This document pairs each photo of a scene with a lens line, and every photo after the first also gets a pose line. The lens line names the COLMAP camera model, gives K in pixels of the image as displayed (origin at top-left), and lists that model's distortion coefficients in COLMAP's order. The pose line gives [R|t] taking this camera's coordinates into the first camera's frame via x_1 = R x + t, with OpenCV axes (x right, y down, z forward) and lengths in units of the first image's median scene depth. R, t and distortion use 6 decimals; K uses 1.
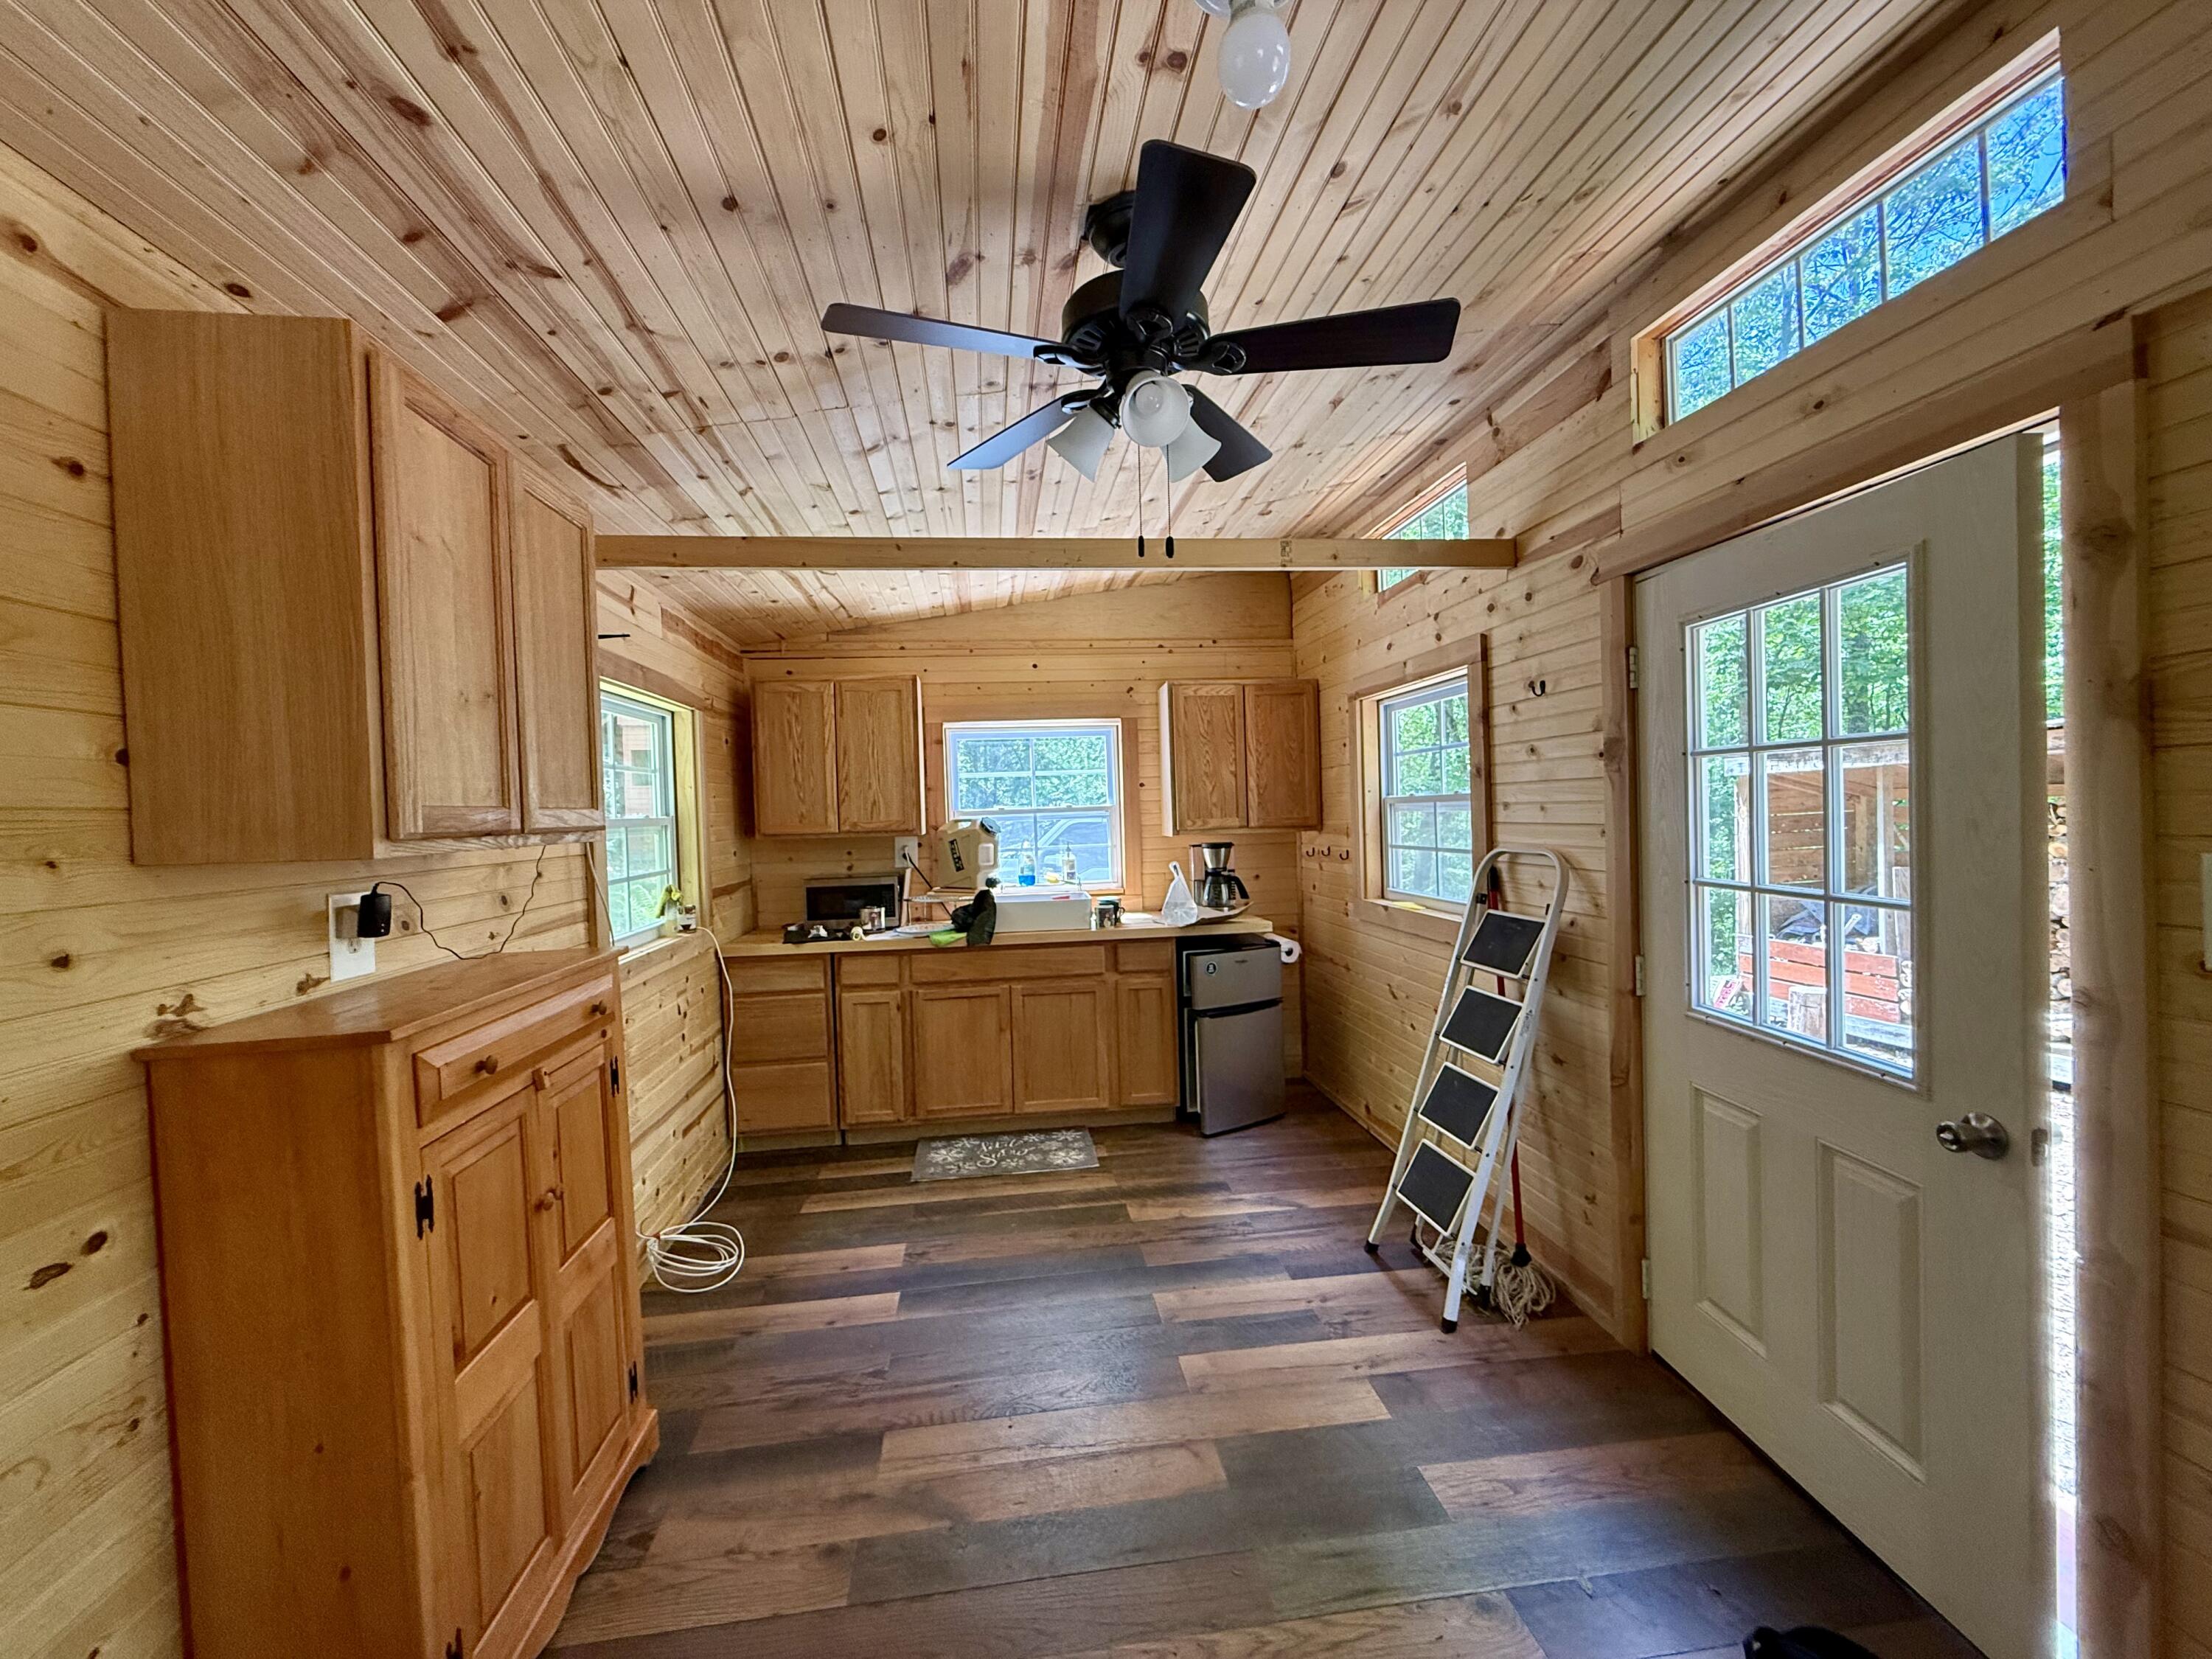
lens RADIAL K [[881.2, 0, 1097.1], [0, 881.2, 830.7], [0, 0, 1]] dist [0.002785, -0.000665]
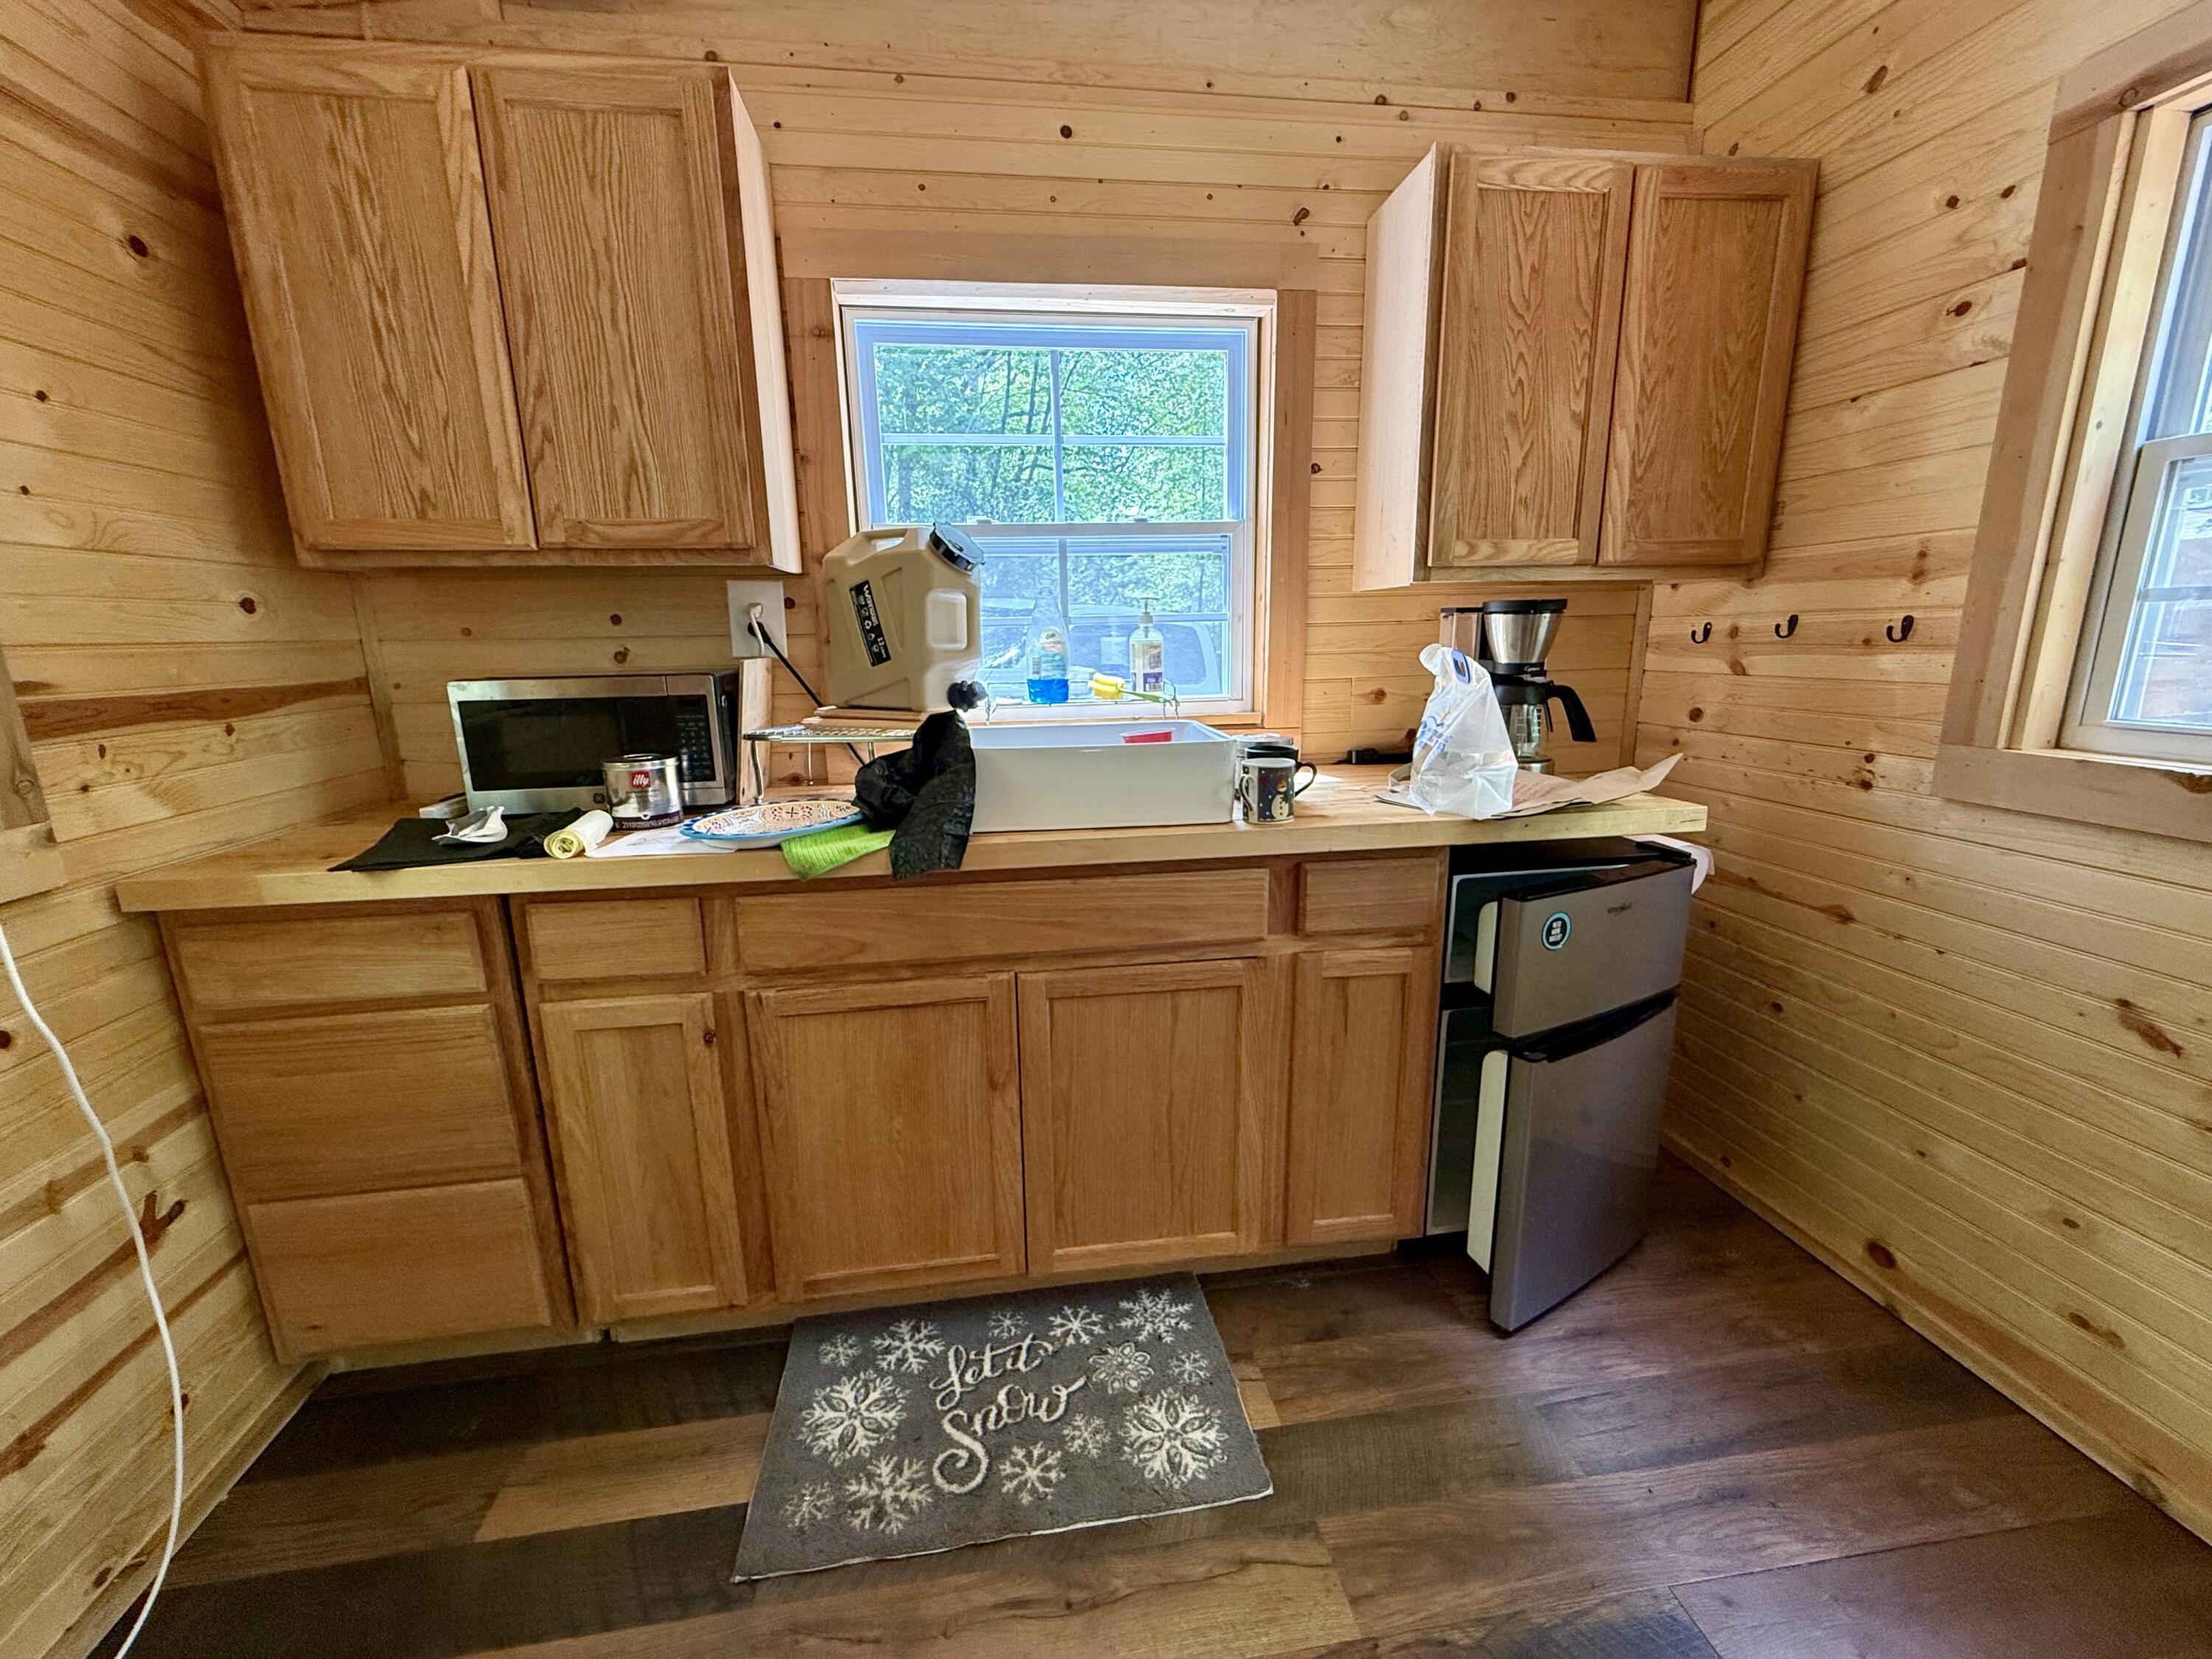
lens RADIAL K [[881.2, 0, 1097.1], [0, 881.2, 830.7], [0, 0, 1]] dist [0.002785, -0.000665]
pose [[0.999746, 0.007514, 0.021270, -0.071893], [-0.011550, 0.980440, 0.196480, 0.042980], [-0.019377, -0.196676, 0.980277, 0.638592]]
